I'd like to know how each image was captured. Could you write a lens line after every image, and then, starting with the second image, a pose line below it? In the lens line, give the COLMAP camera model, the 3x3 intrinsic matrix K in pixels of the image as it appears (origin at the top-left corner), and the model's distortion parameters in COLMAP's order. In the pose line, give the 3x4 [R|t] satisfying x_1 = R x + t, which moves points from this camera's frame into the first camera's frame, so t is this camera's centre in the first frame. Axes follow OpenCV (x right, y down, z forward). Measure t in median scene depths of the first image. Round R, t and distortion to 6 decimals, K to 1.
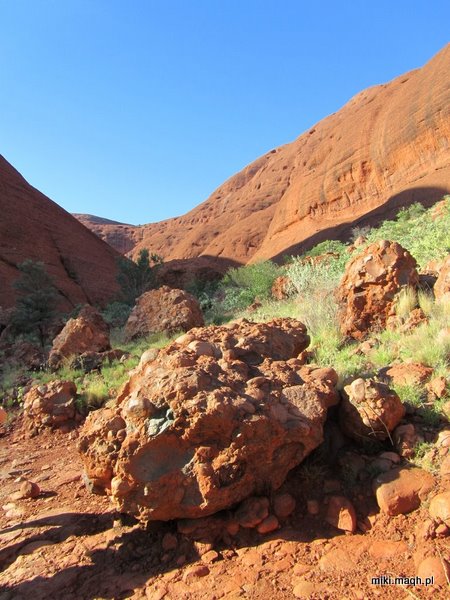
lens RADIAL K [[491.9, 0, 225.0], [0, 491.9, 299.9], [0, 0, 1]] dist [0.000427, 0.000178]
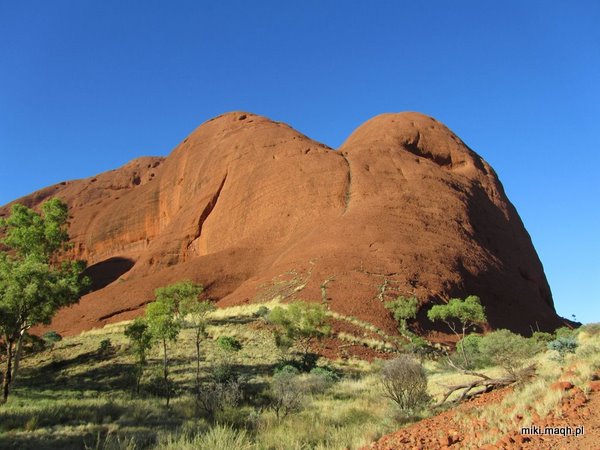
lens RADIAL K [[491.9, 0, 300.0], [0, 491.9, 225.4], [0, 0, 1]] dist [0.000427, 0.000178]
pose [[0.862990, 0.147093, 0.483334, 0.103929], [-0.063424, 0.980652, -0.185198, -0.076053], [-0.501224, 0.129169, 0.855623, -0.810683]]
